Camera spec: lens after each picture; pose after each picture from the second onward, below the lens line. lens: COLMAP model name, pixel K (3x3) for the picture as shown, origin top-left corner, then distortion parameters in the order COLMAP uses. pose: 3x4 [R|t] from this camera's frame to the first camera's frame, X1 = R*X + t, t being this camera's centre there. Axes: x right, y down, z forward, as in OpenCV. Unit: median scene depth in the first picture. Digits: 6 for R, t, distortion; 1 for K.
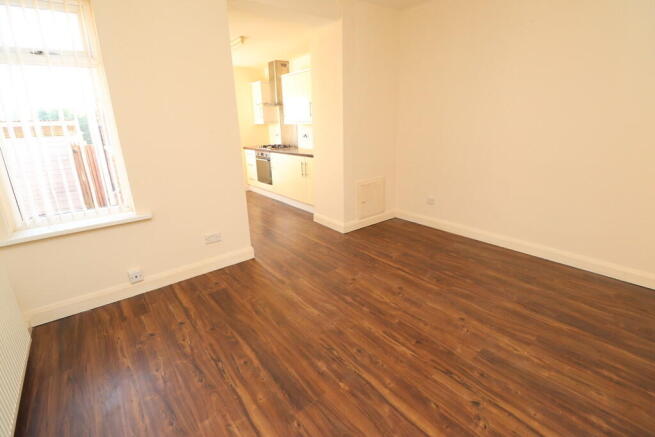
lens RADIAL K [[309.6, 0, 331.8], [0, 309.6, 217.7], [0, 0, 1]] dist [0.002283, 0.000001]
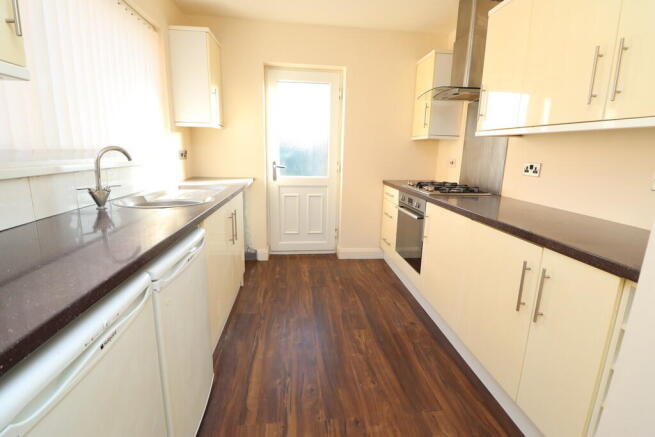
lens RADIAL K [[309.6, 0, 327.7], [0, 309.6, 221.3], [0, 0, 1]] dist [0.002283, 0.000001]
pose [[0.847650, 0.153636, -0.507825, -0.089068], [-0.189254, 0.981747, -0.018884, -0.140779], [0.495654, 0.112115, 0.861253, 0.535546]]
